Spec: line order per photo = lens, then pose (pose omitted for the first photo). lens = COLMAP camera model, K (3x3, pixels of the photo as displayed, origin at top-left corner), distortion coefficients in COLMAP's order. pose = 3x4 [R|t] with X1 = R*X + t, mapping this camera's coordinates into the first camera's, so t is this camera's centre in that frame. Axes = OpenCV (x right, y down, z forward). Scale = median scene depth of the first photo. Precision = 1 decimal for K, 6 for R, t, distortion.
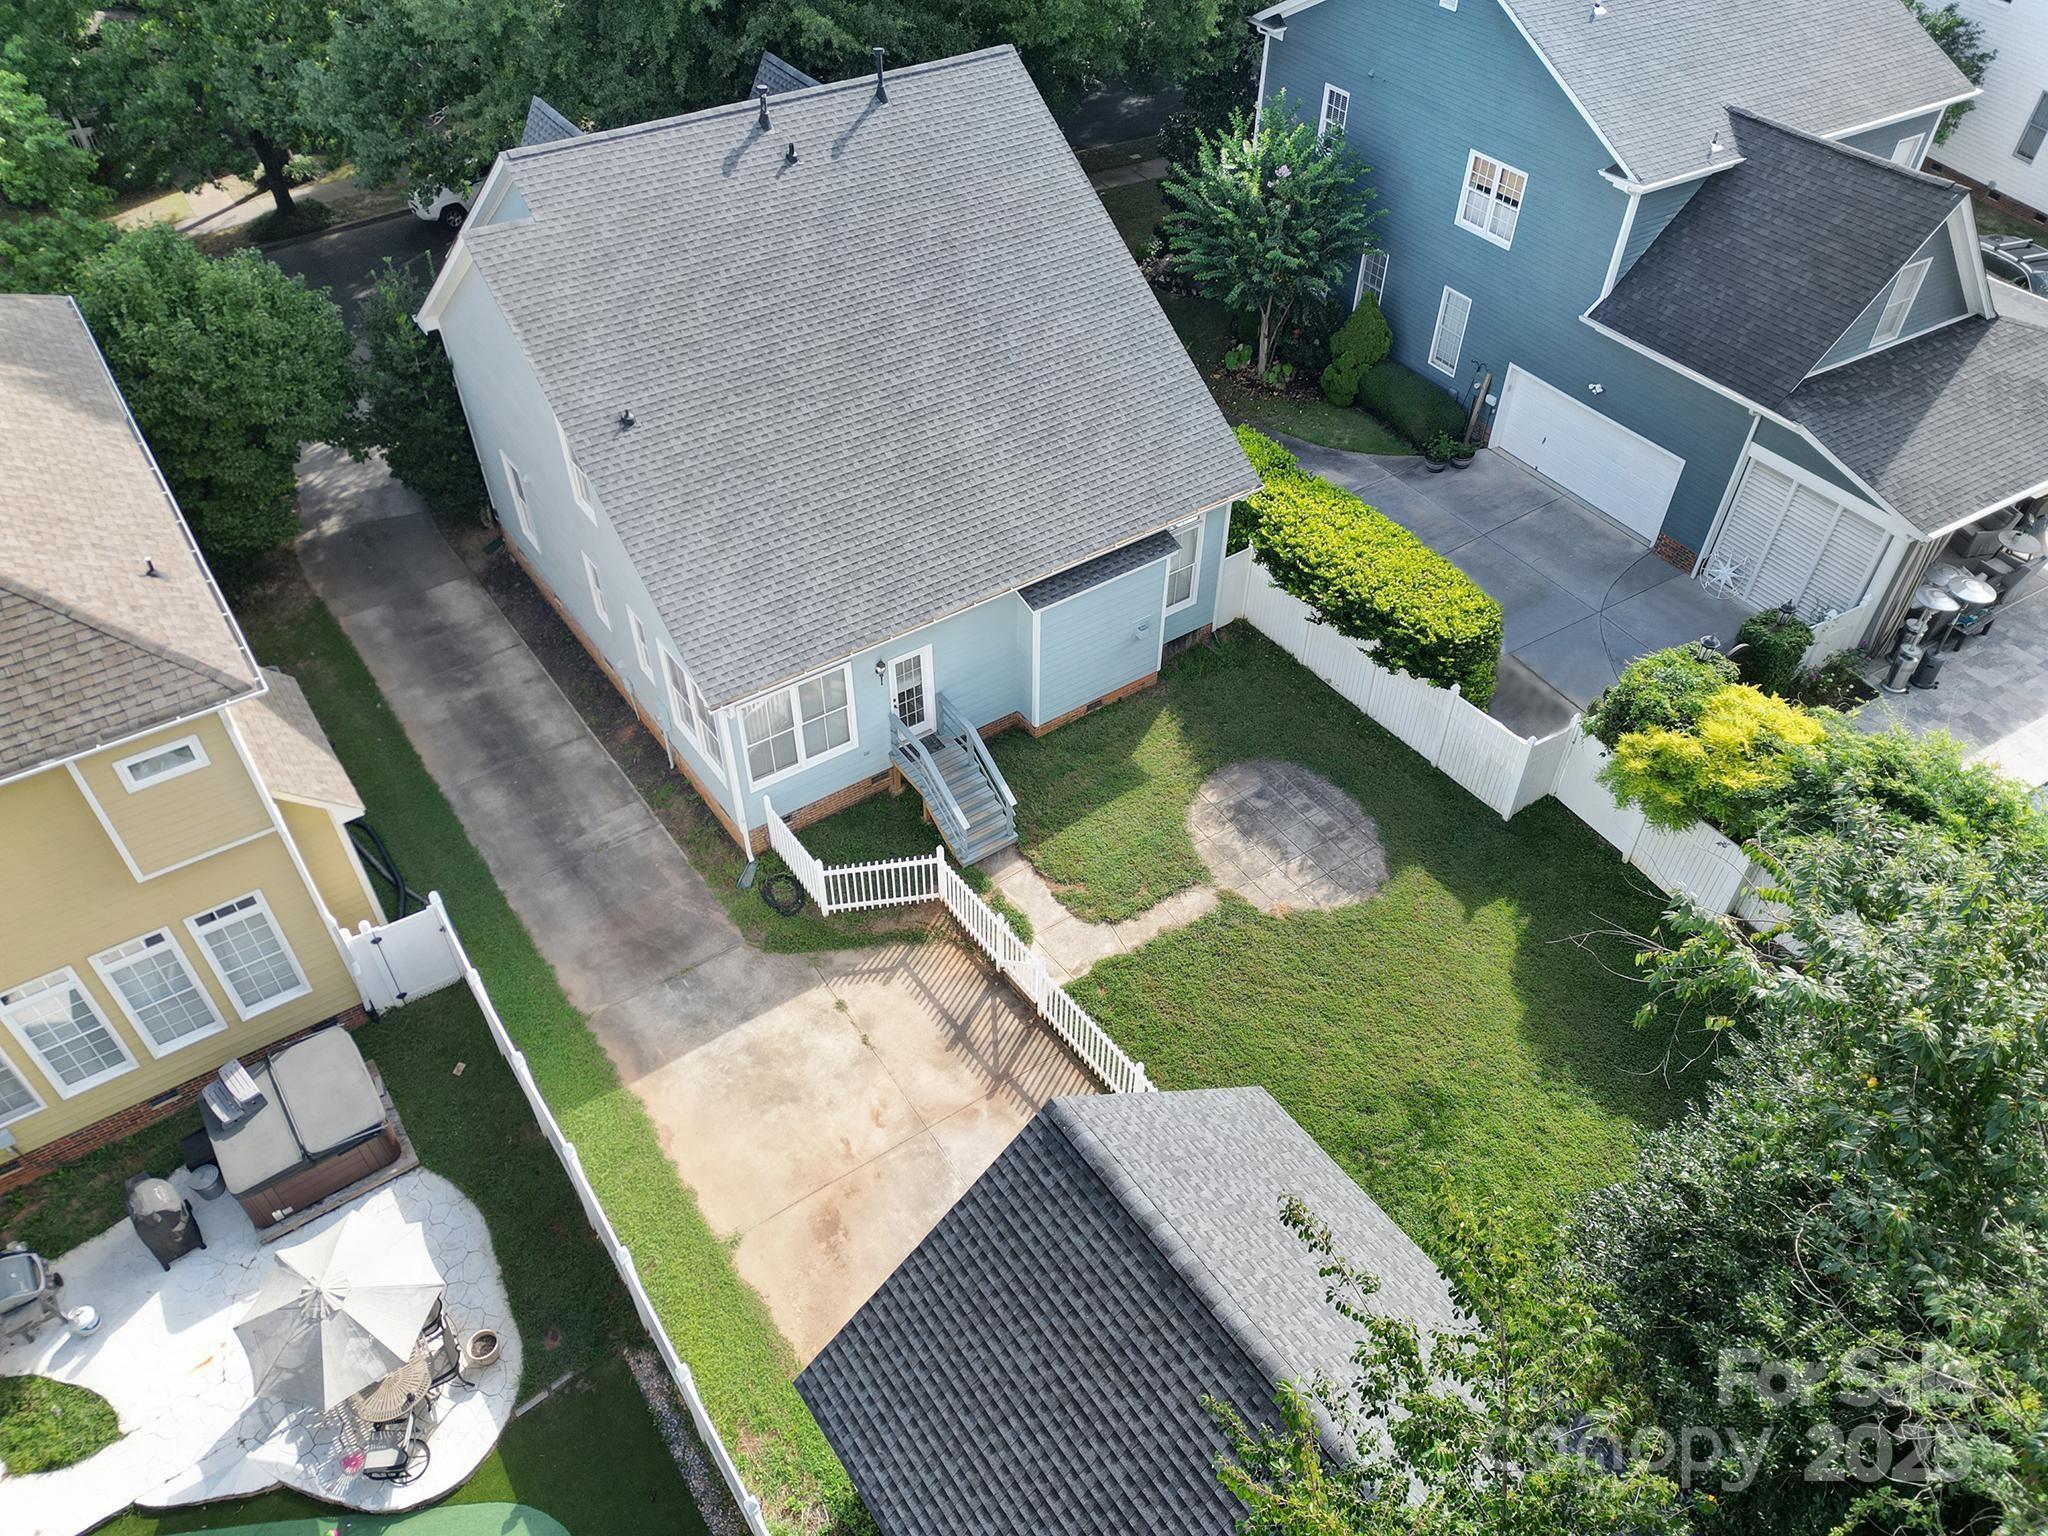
lens RADIAL K [[1441.1, 0, 1024.0], [0, 1441.1, 768.0], [0, 0, 1]] dist [0.067241, -0.062618]
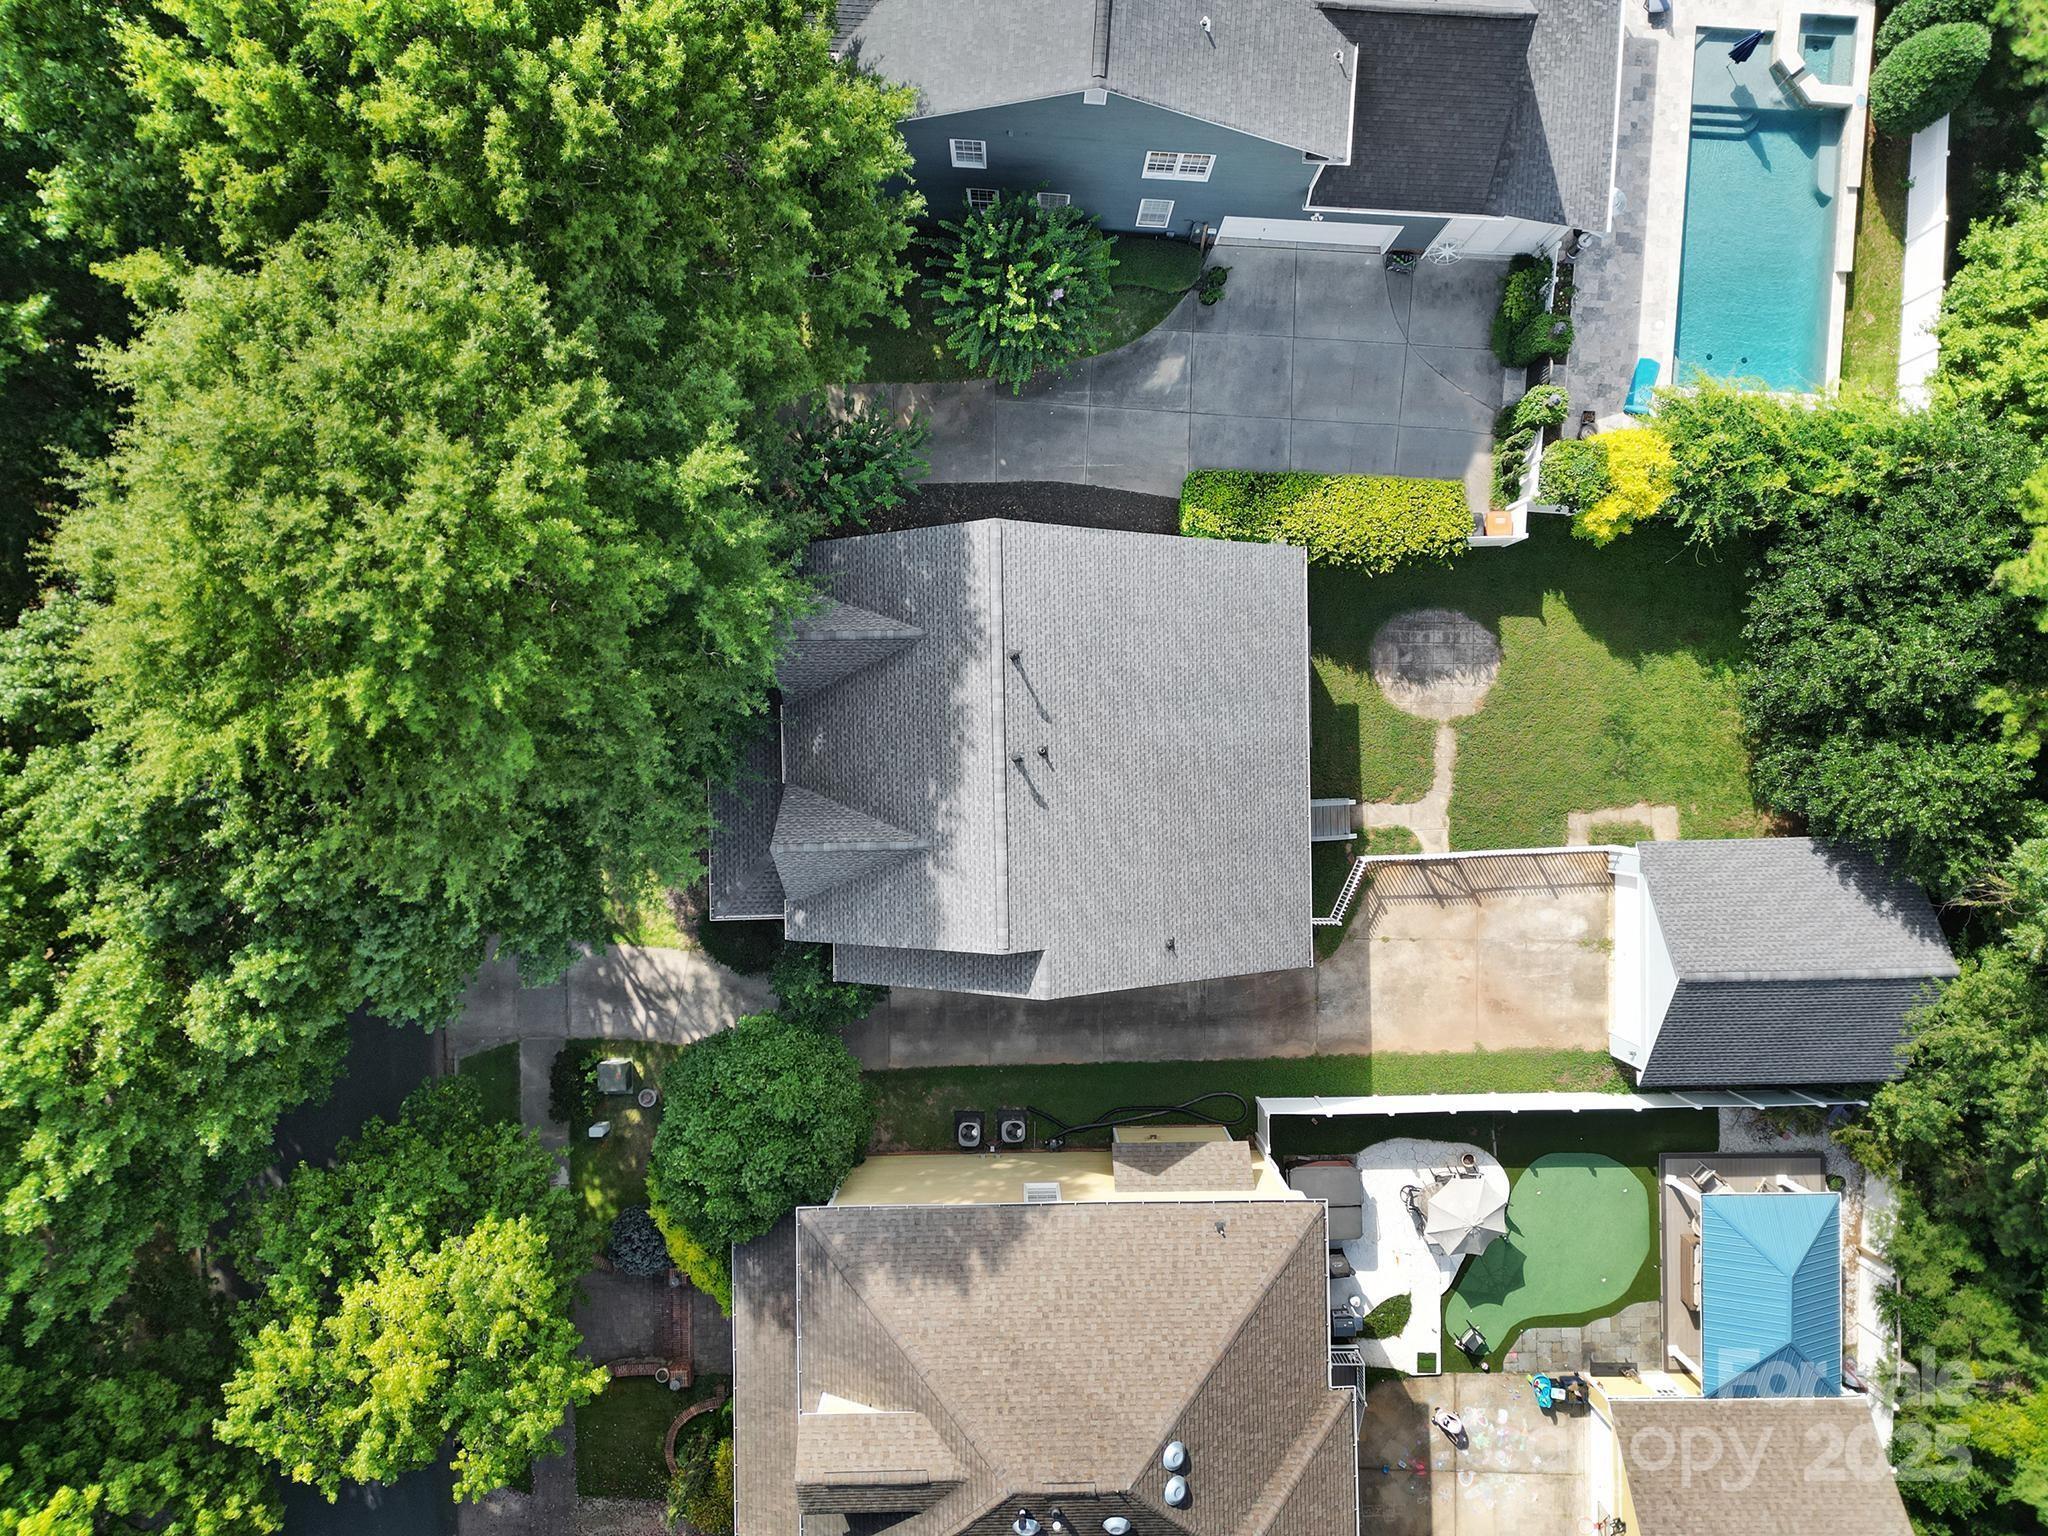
lens RADIAL K [[1441.1, 0, 1024.0], [0, 1441.1, 768.0], [0, 0, 1]] dist [0.067241, -0.062618]
pose [[0.564497, -0.825252, -0.017420, -0.170902], [0.566322, 0.371855, 0.735530, -1.516399], [-0.600519, -0.425069, 0.677269, 0.105101]]
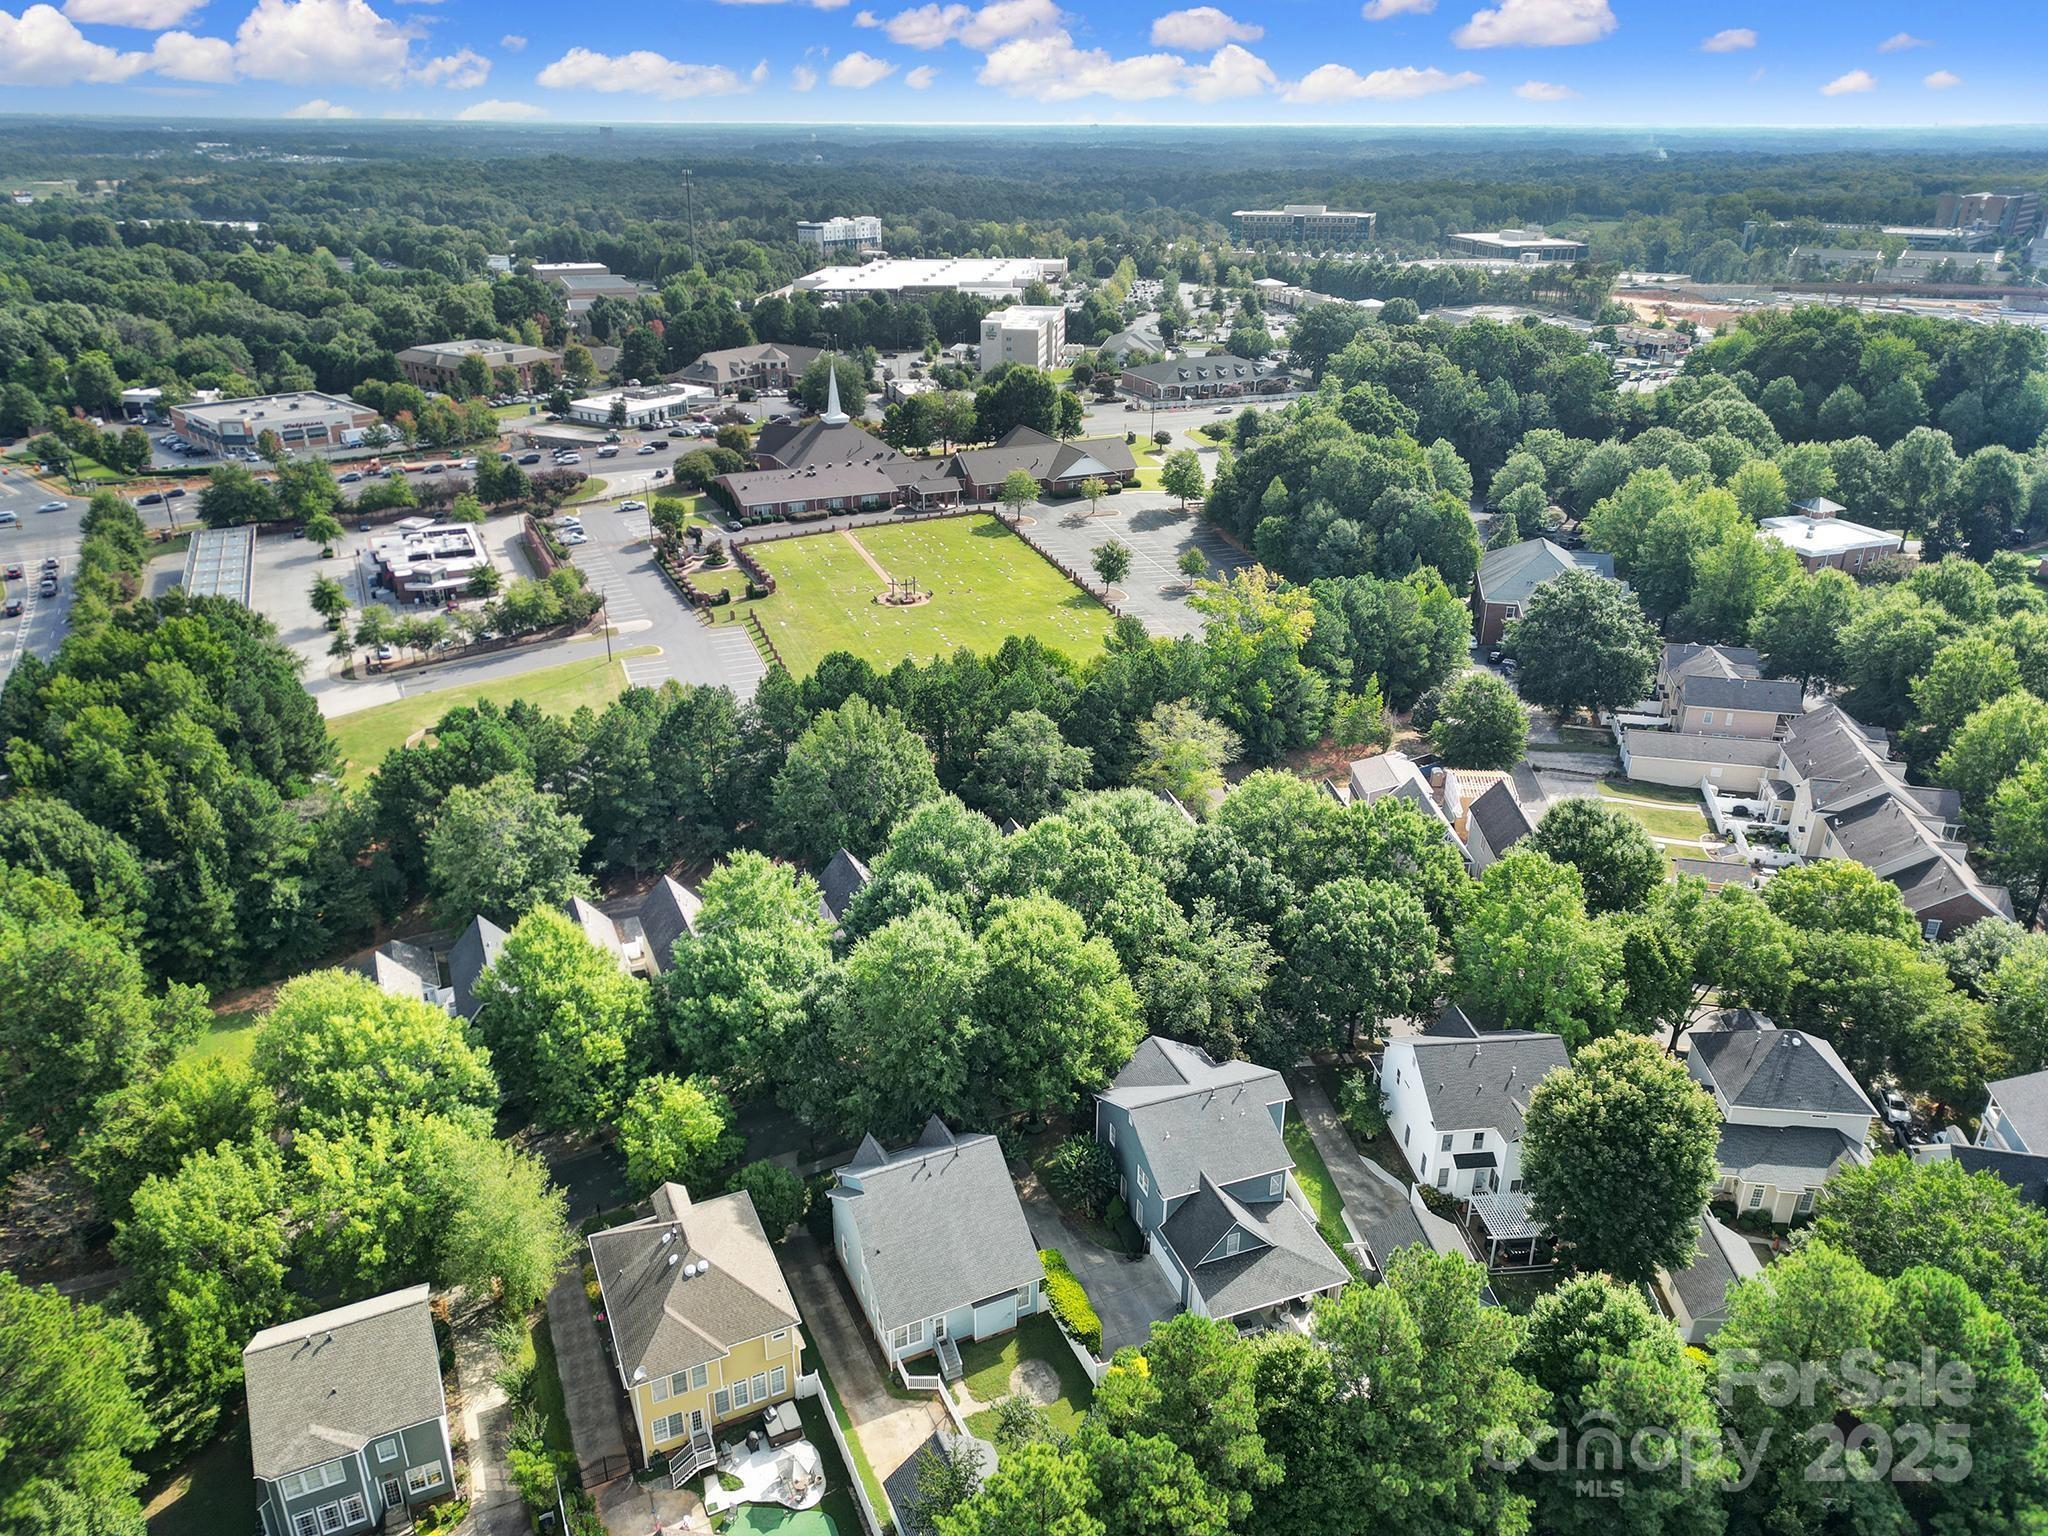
lens RADIAL K [[1437.9, 0, 1024.0], [0, 1437.9, 768.0], [0, 0, 1]] dist [0.069364, -0.054470]
pose [[0.985070, 0.076524, -0.154210, 0.635643], [-0.121332, 0.944084, -0.306569, -0.309690], [0.122127, 0.320703, 0.939273, -3.121193]]
